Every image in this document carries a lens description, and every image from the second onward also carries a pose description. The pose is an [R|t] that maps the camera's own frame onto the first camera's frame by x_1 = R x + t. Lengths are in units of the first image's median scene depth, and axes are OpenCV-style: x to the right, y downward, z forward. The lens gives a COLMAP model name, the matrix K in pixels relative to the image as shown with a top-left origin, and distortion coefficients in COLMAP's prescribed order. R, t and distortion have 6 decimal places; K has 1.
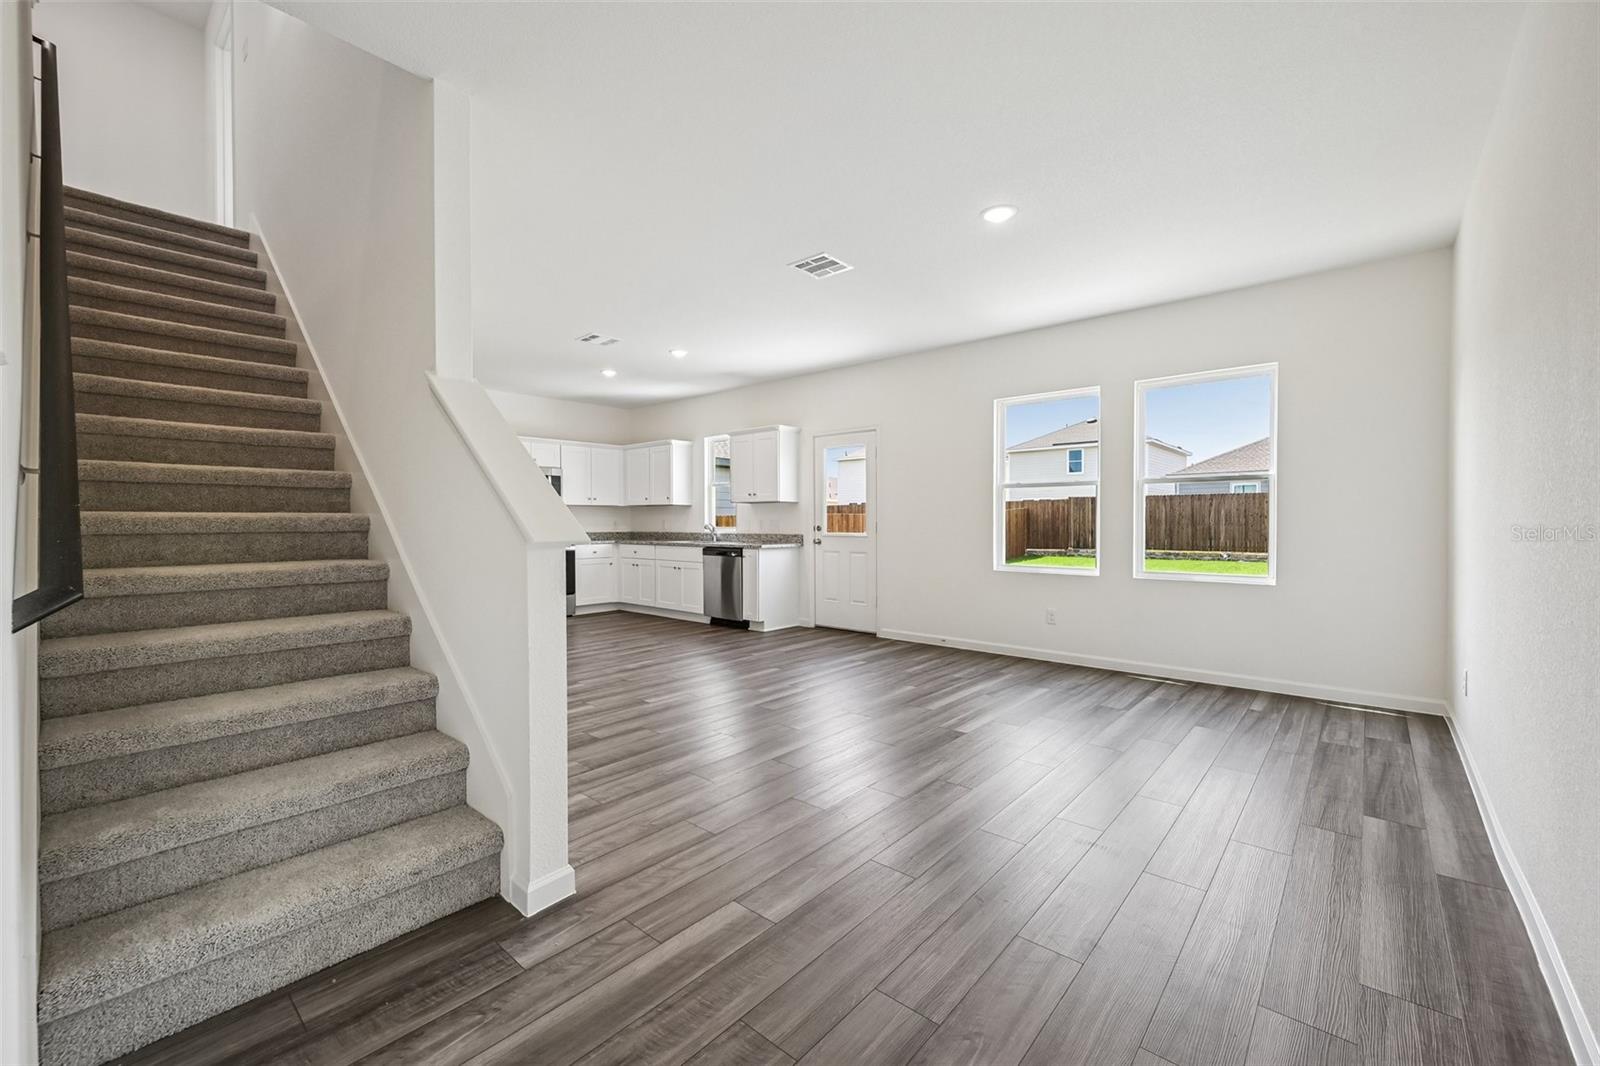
lens RADIAL K [[668.8, 0, 808.9], [0, 668.8, 528.5], [0, 0, 1]] dist [0.008841, 0.000029]
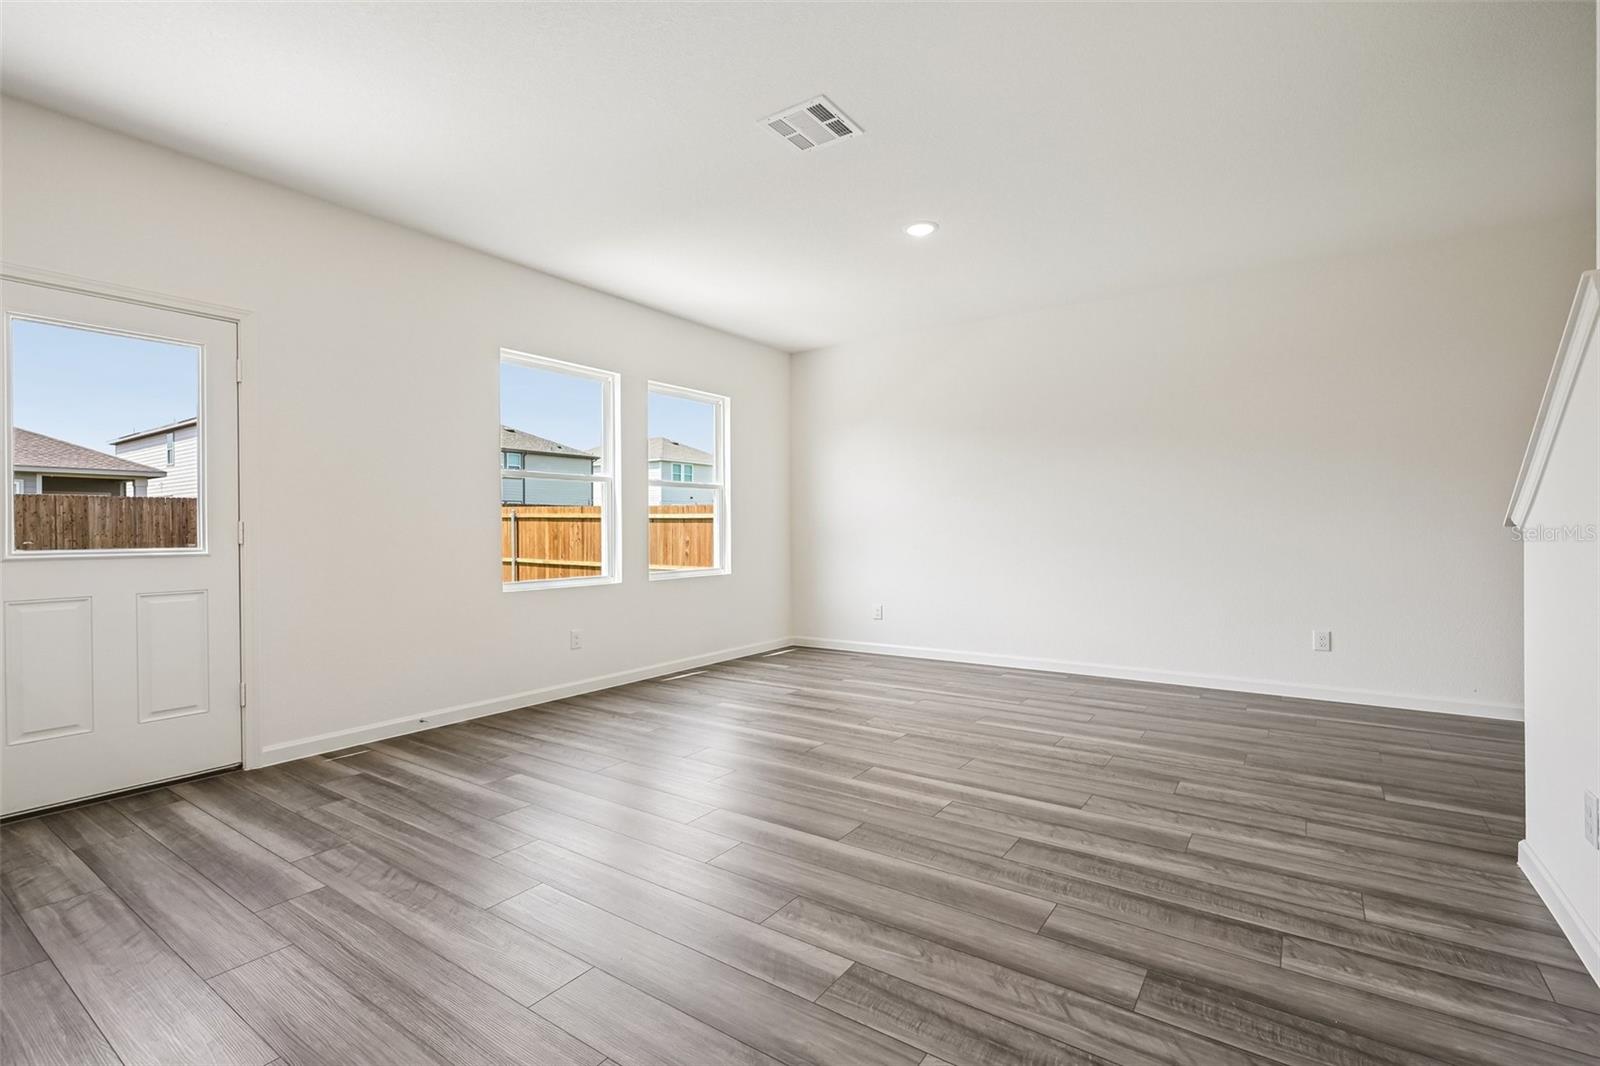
lens RADIAL K [[698.0, 0, 776.9], [0, 698.0, 530.0], [0, 0, 1]] dist [0.010208, 0.000203]
pose [[-0.093036, 0.001120, 0.995662, -0.349034], [0.010693, 0.999943, -0.000125, 0.001304], [-0.995605, 0.010635, -0.093043, 0.583412]]
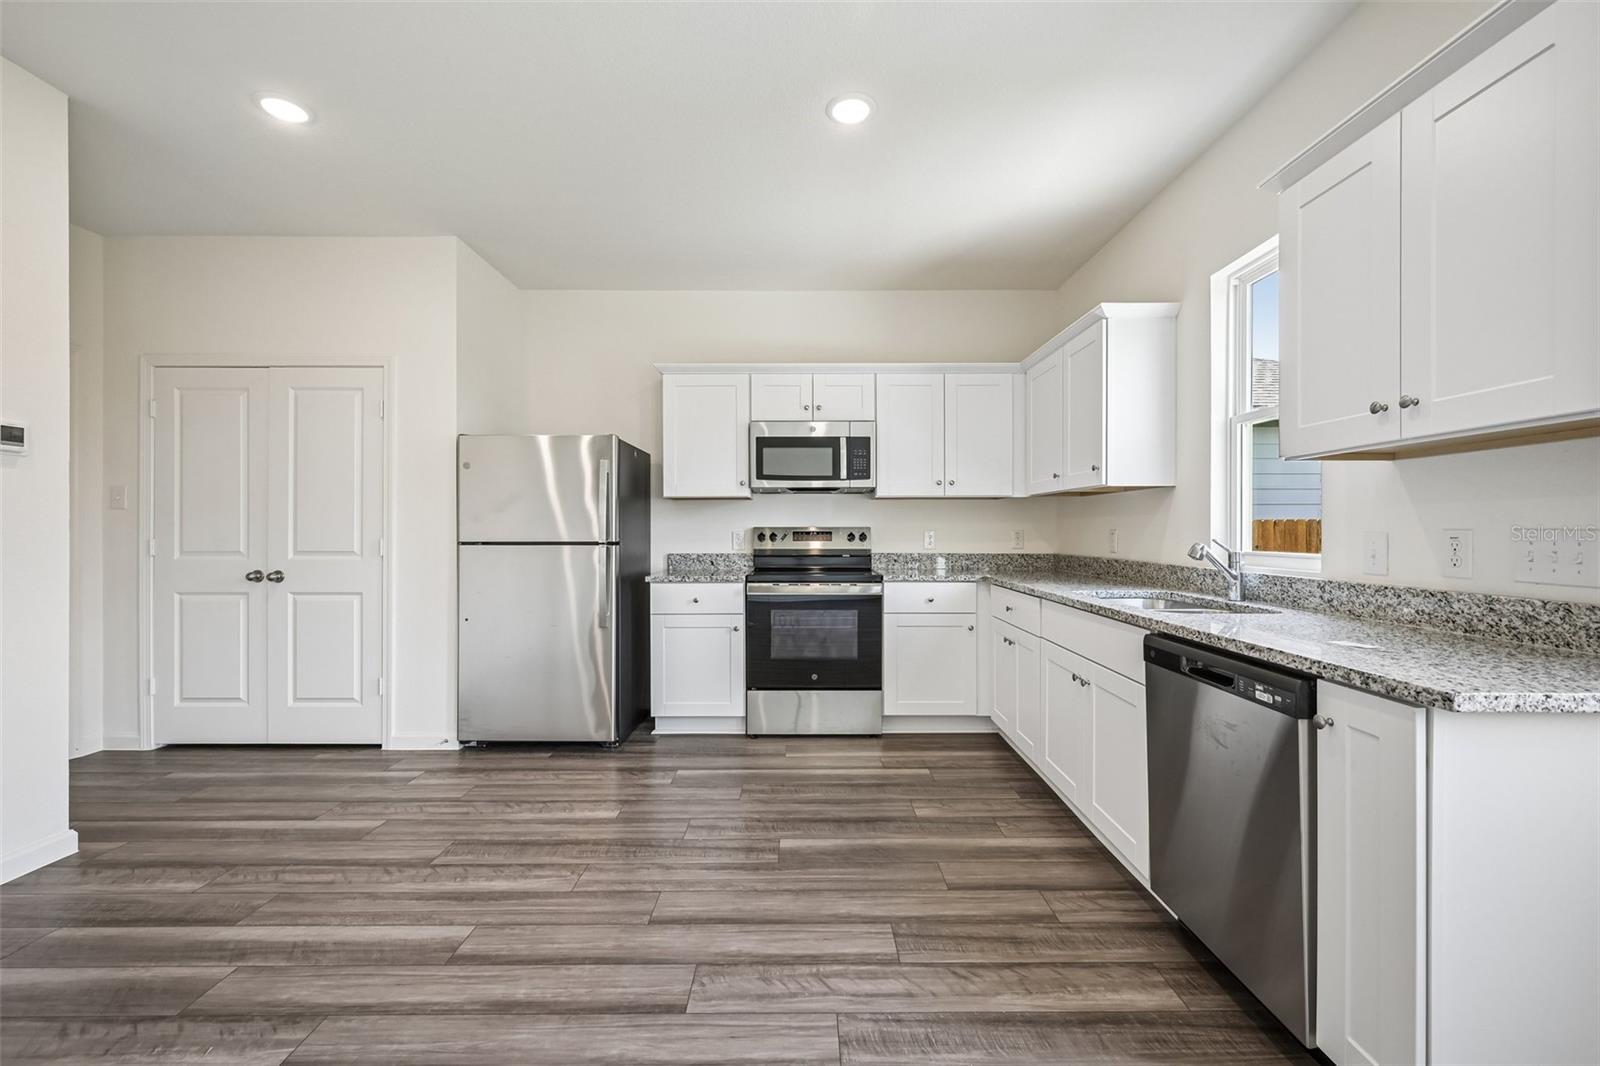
lens RADIAL K [[668.8, 0, 785.7], [0, 668.8, 530.0], [0, 0, 1]] dist [0.008841, 0.000029]
pose [[0.651306, 0.005521, -0.758795, -0.044942], [-0.005715, 0.999981, 0.002371, -0.012940], [0.758793, 0.002792, 0.651325, 0.664301]]
